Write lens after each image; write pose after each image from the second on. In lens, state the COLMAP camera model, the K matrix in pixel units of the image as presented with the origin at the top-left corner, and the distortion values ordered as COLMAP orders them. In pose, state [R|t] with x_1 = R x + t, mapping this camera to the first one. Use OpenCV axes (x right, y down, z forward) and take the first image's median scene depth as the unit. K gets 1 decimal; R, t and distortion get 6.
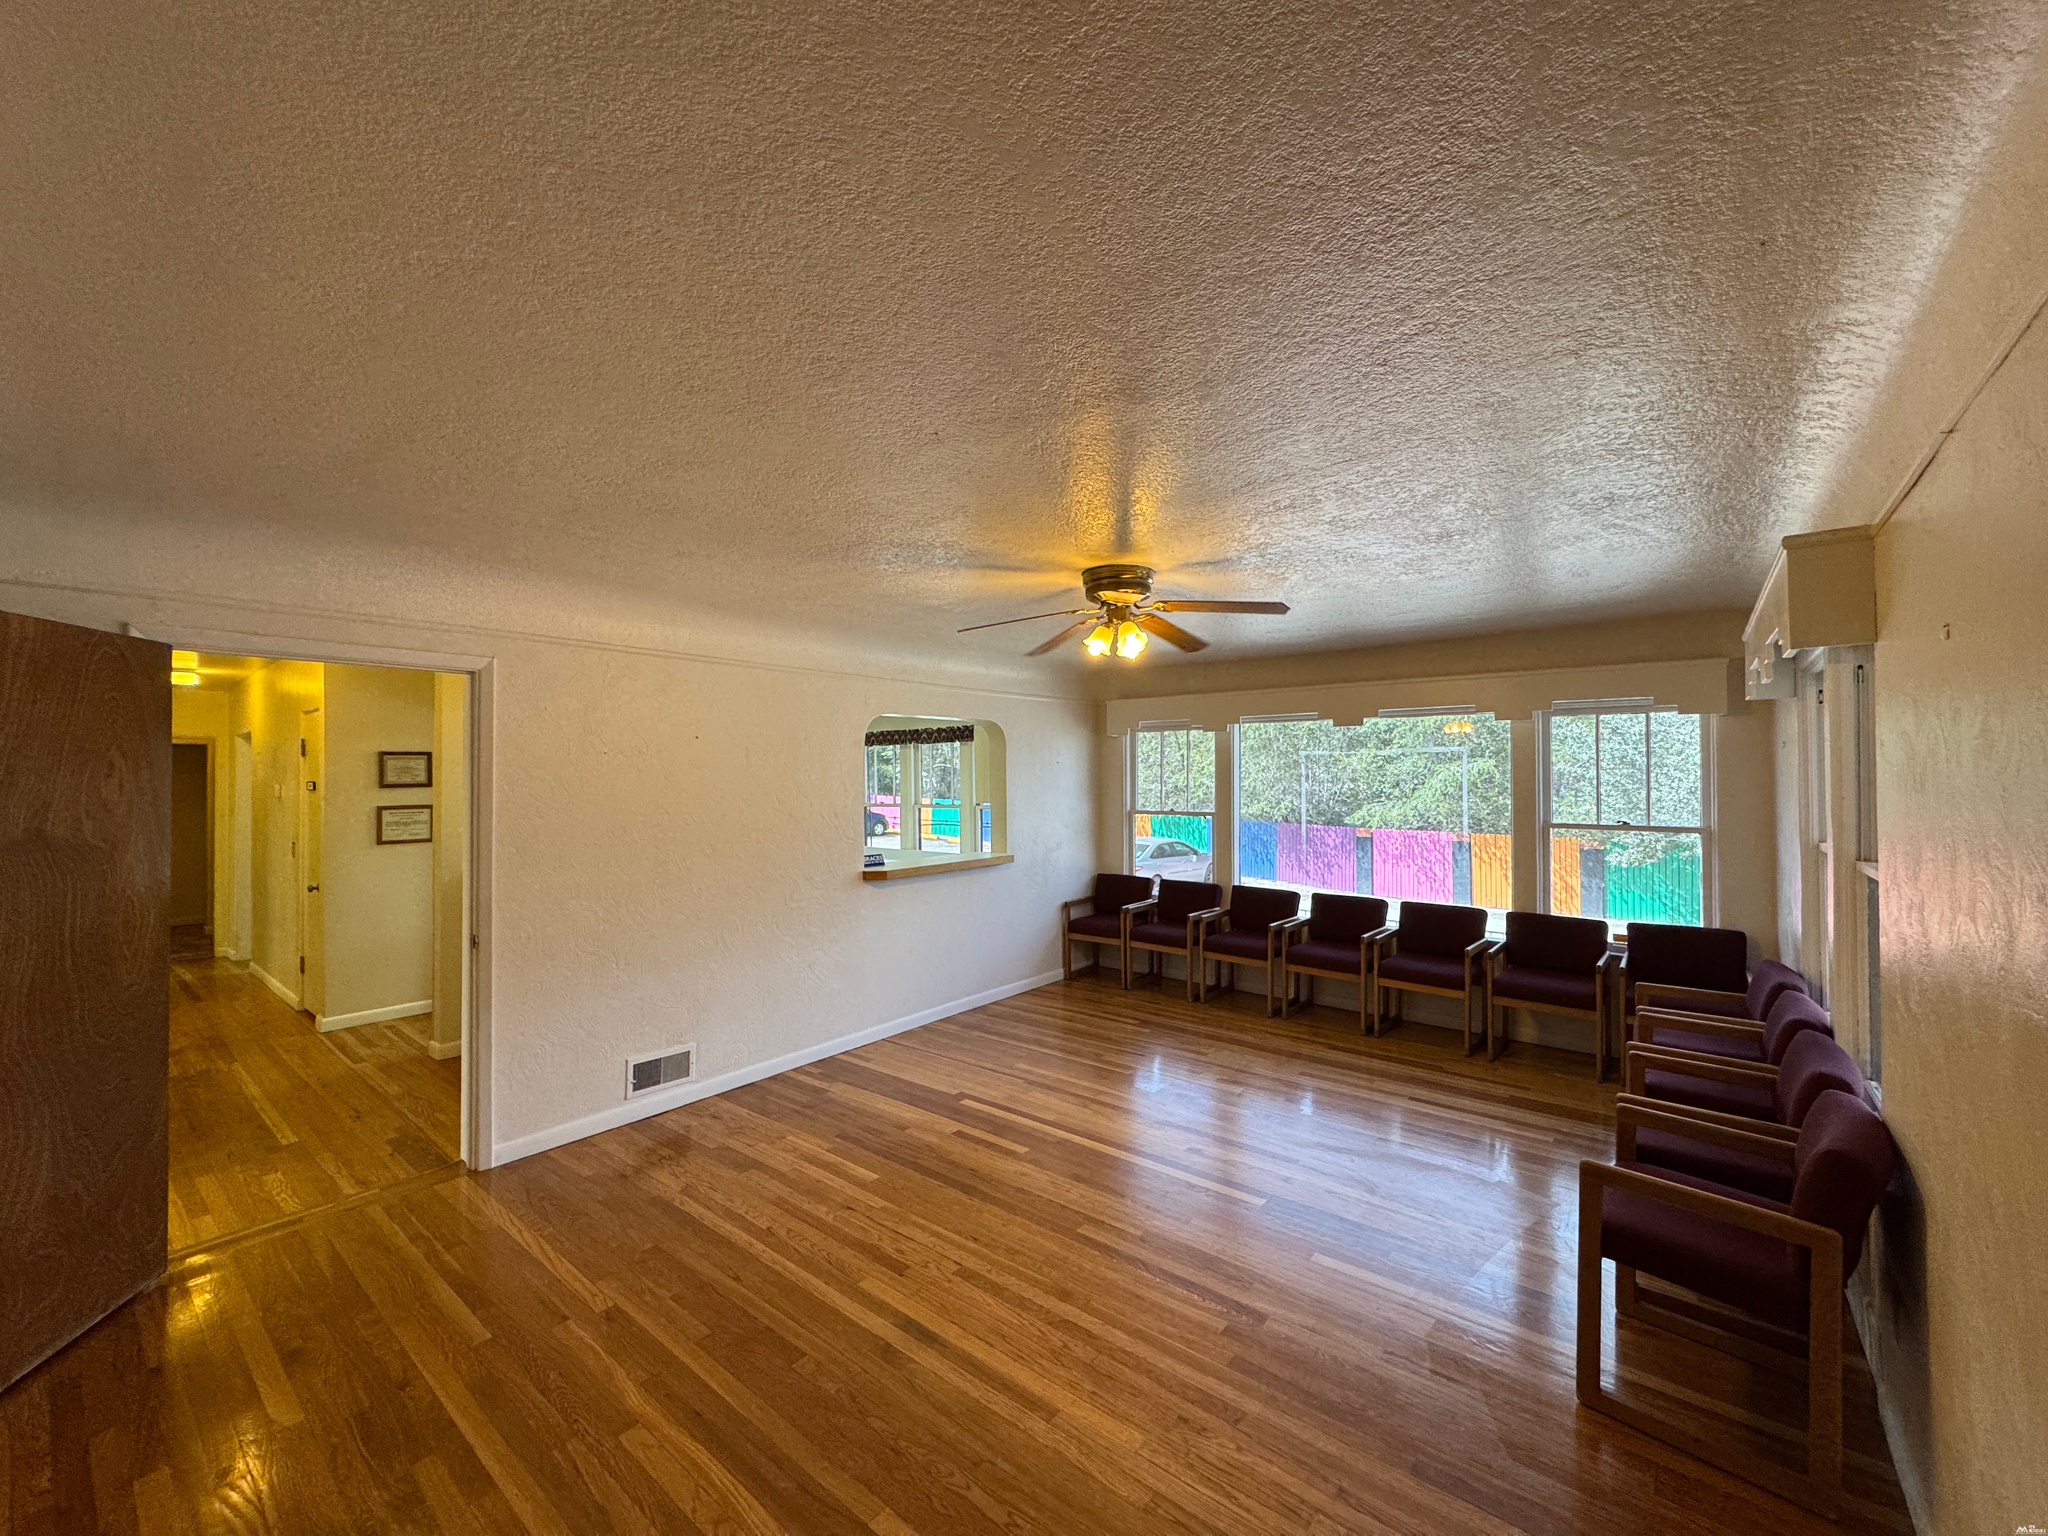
lens RADIAL K [[821.2, 0, 1022.0], [0, 821.2, 764.5], [0, 0, 1]] dist [-0.016579, 0.000191]
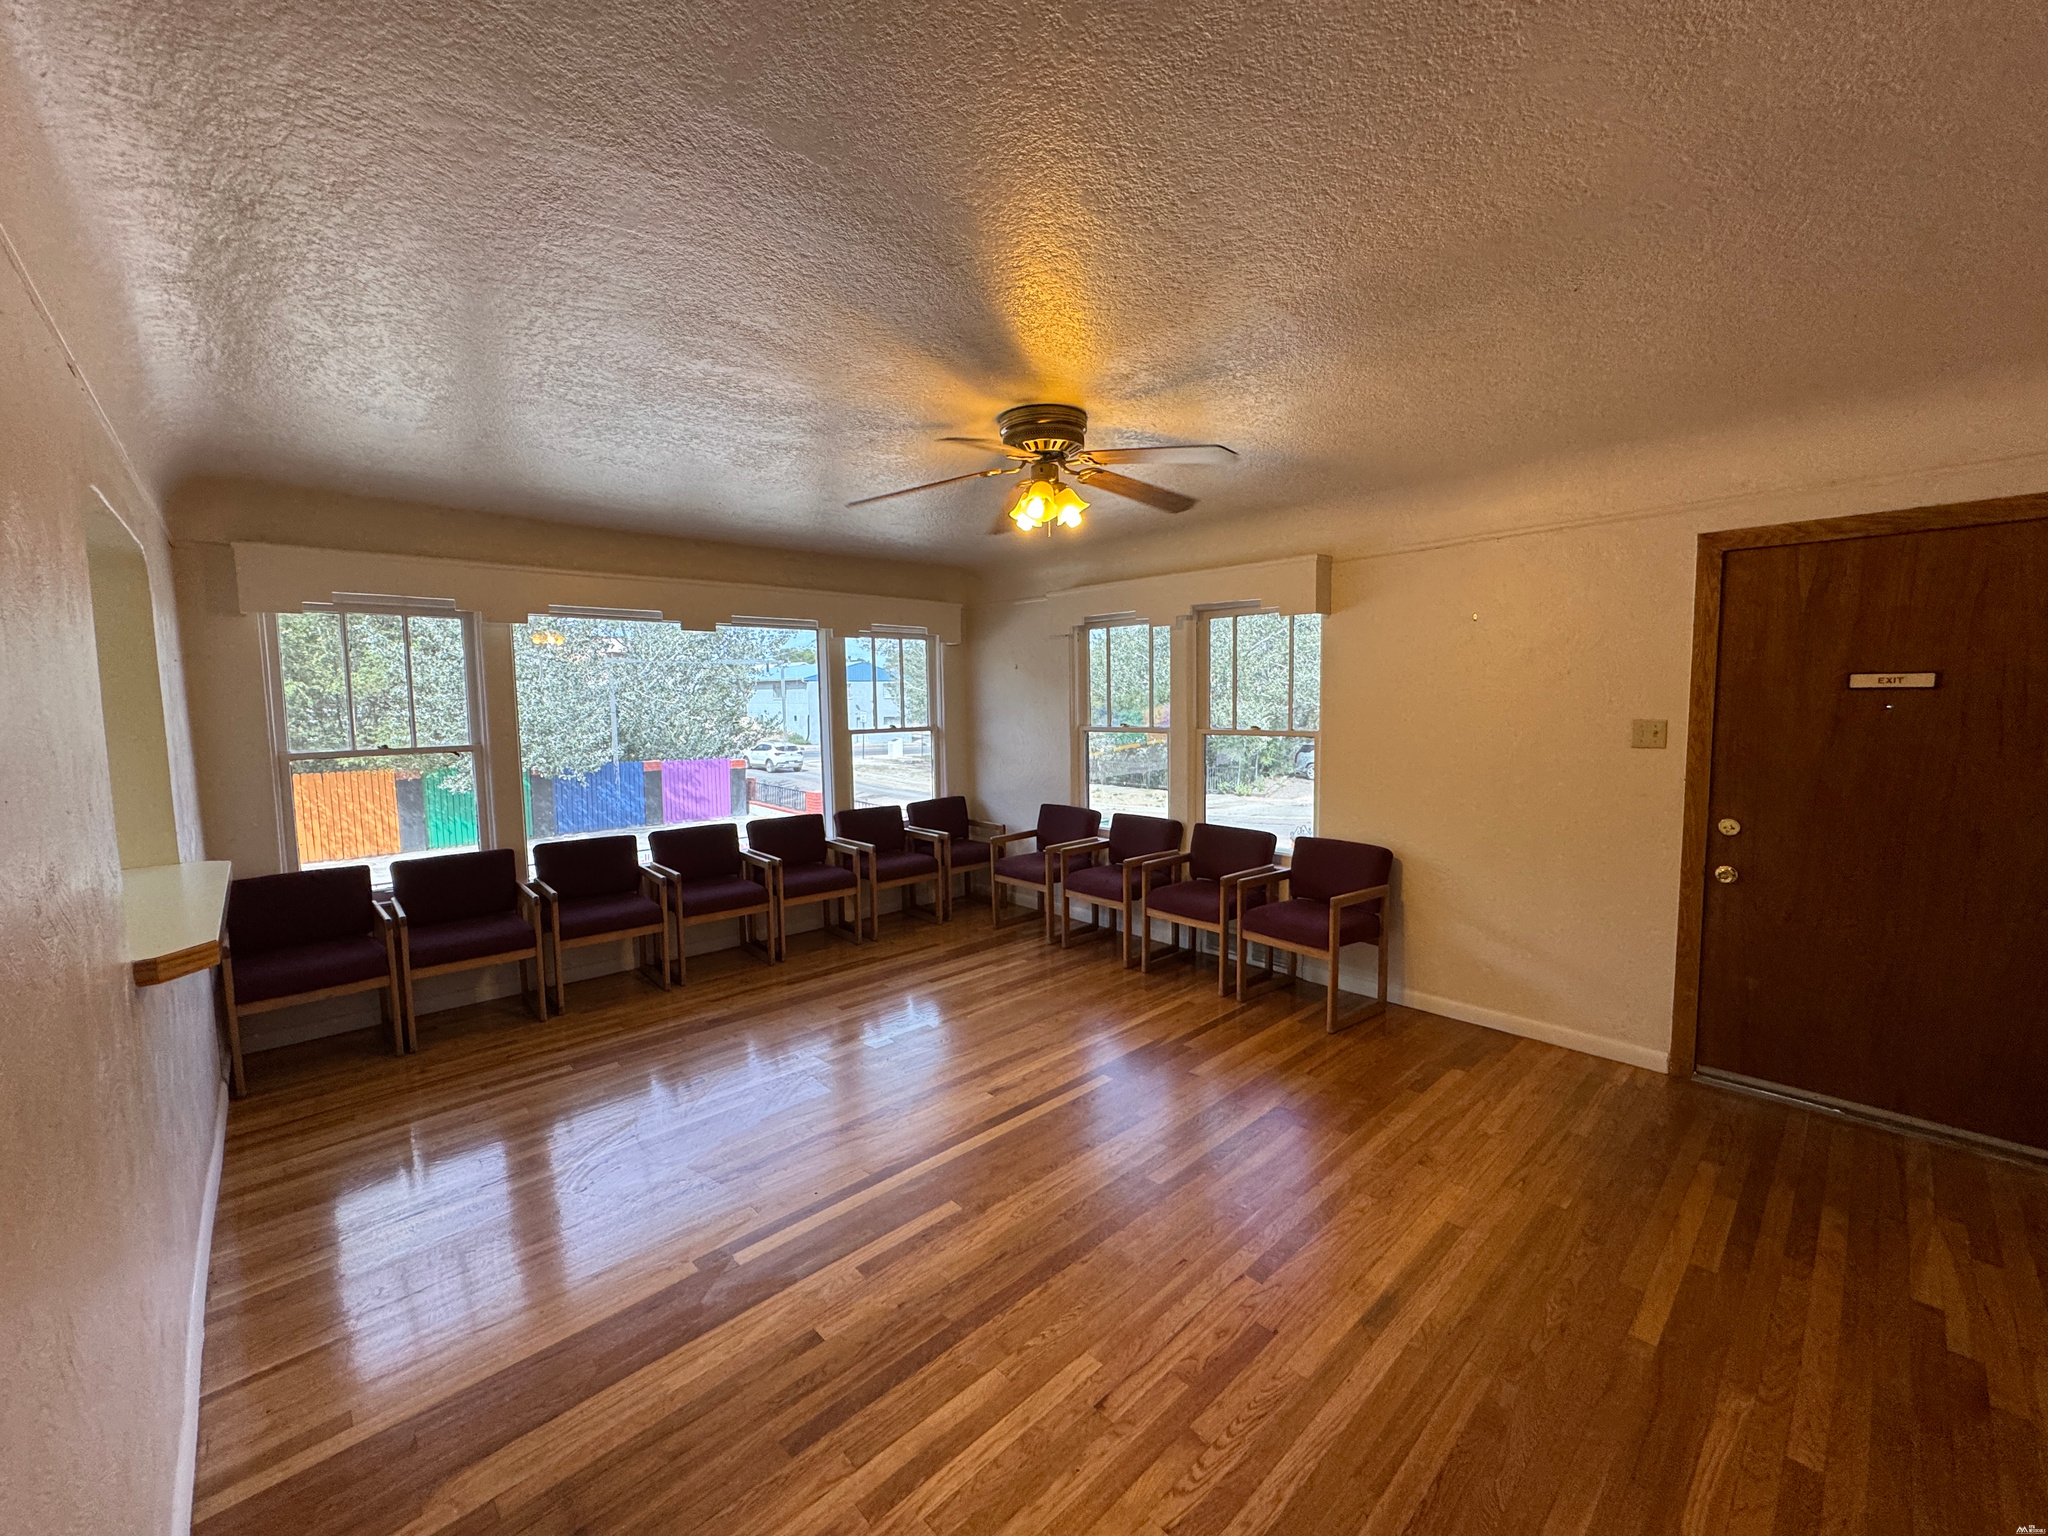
lens RADIAL K [[821.2, 0, 1022.0], [0, 821.2, 764.5], [0, 0, 1]] dist [-0.016579, 0.000191]
pose [[0.134873, -0.082813, 0.987396, -0.490289], [0.006390, 0.996553, 0.082709, 0.028319], [-0.990842, -0.004846, 0.134937, 0.640917]]
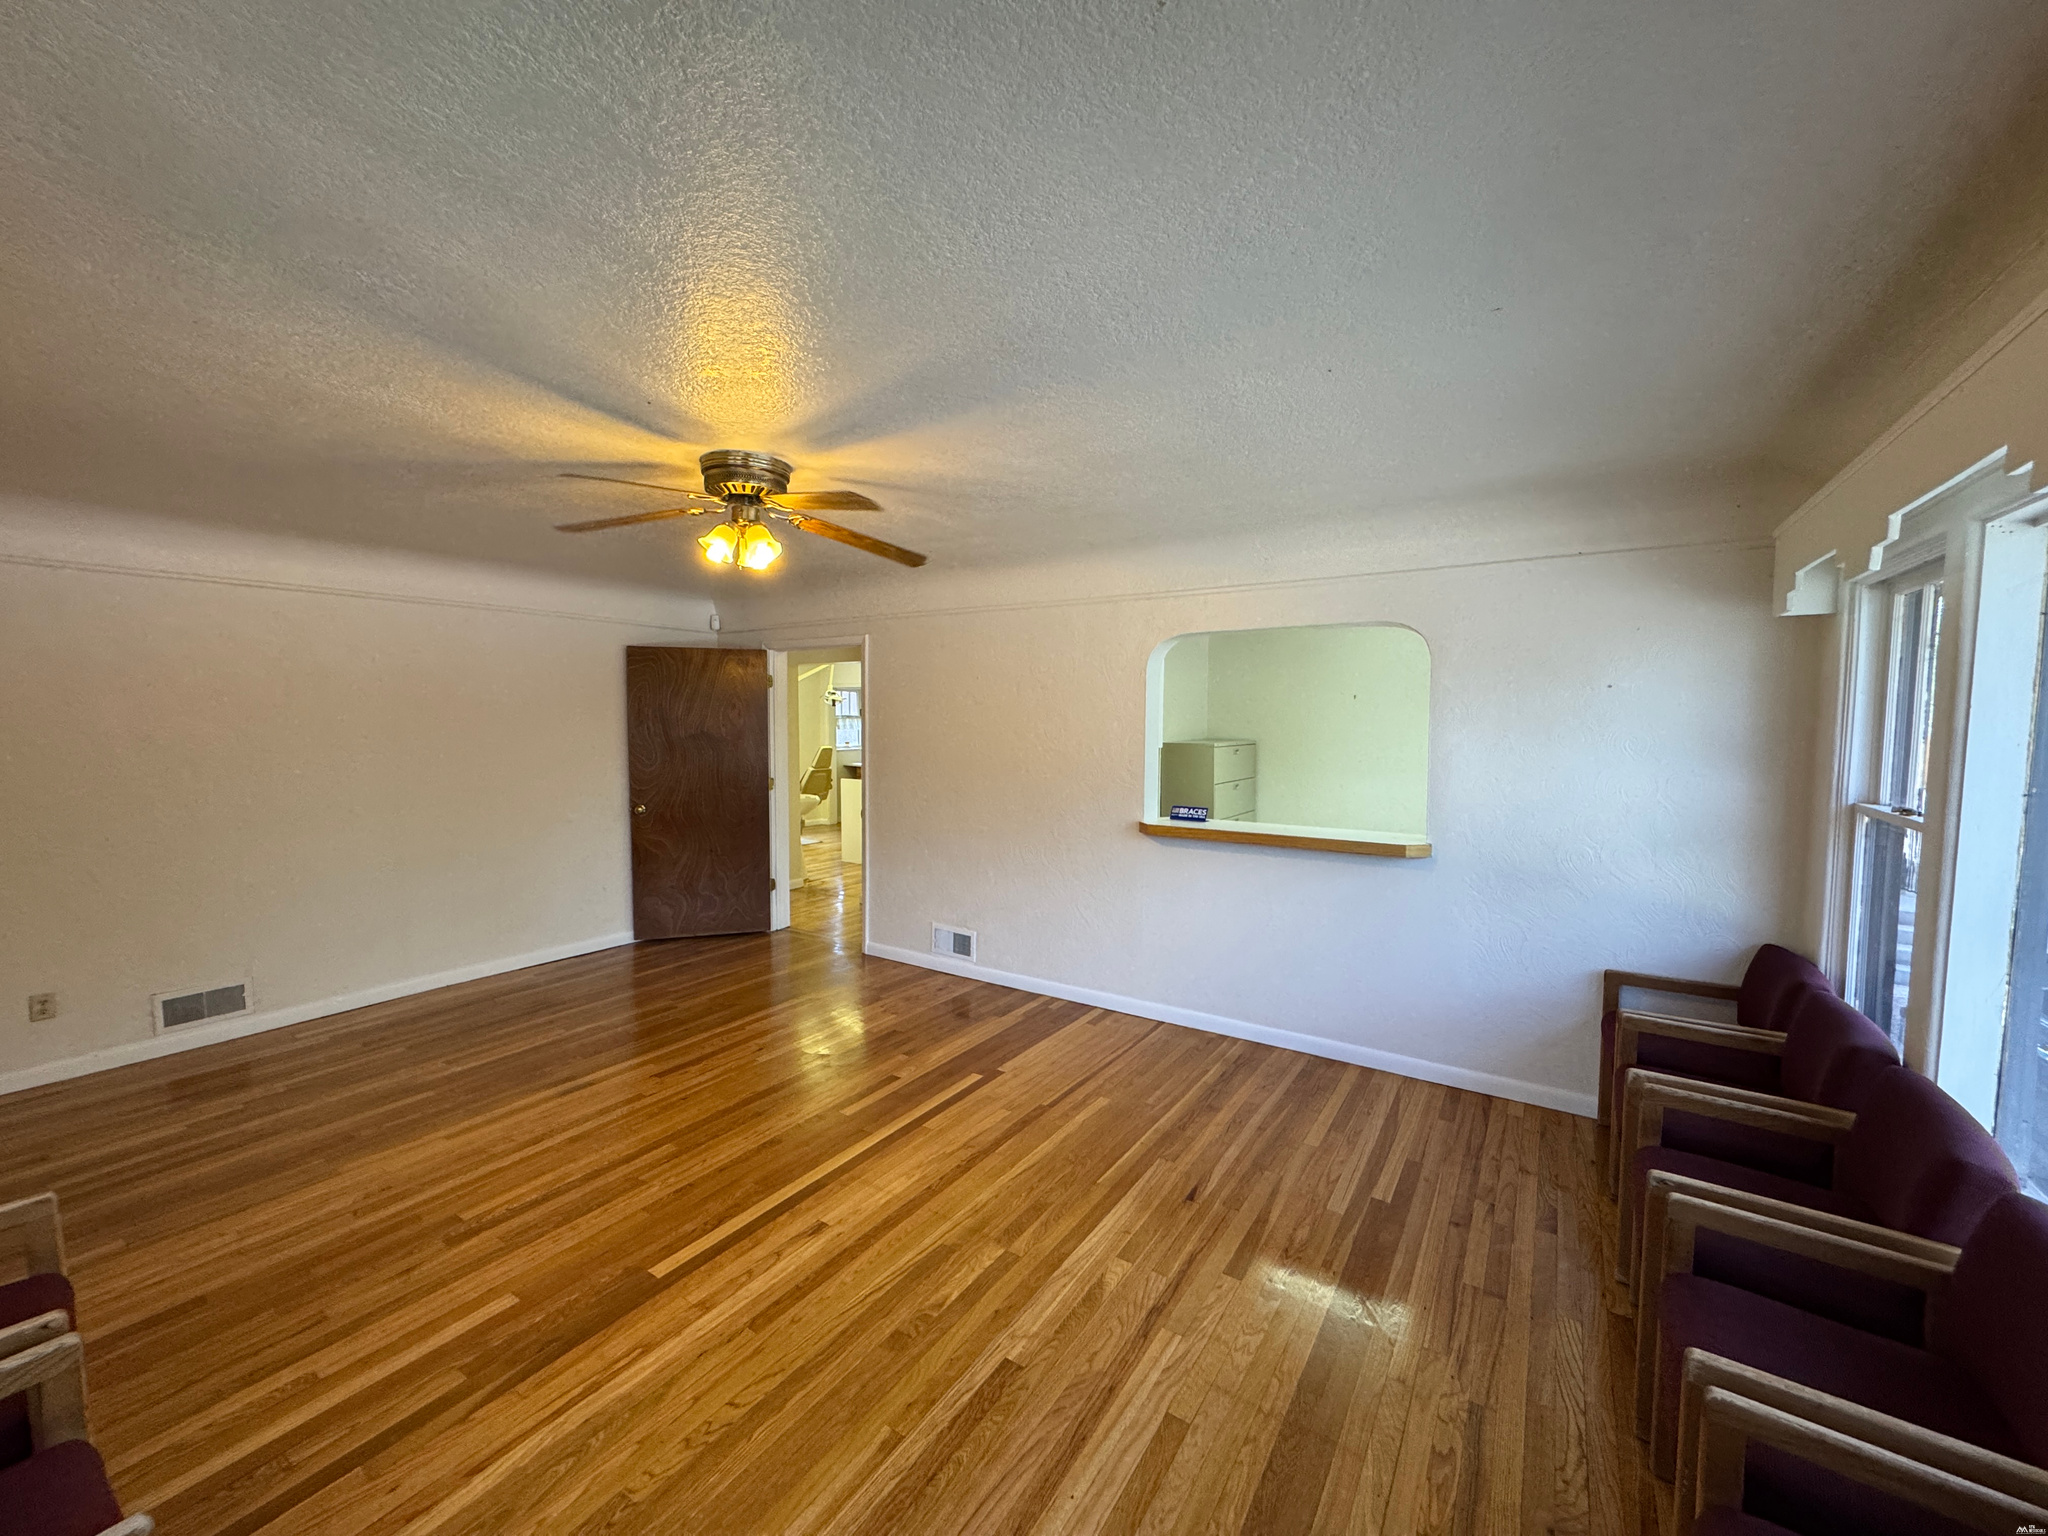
lens RADIAL K [[821.2, 0, 1022.0], [0, 821.2, 764.5], [0, 0, 1]] dist [-0.016579, 0.000191]
pose [[0.102688, 0.068243, -0.992370, 0.683687], [0.001174, 0.997635, 0.068727, 0.014229], [0.994713, -0.008223, 0.102365, 0.834345]]
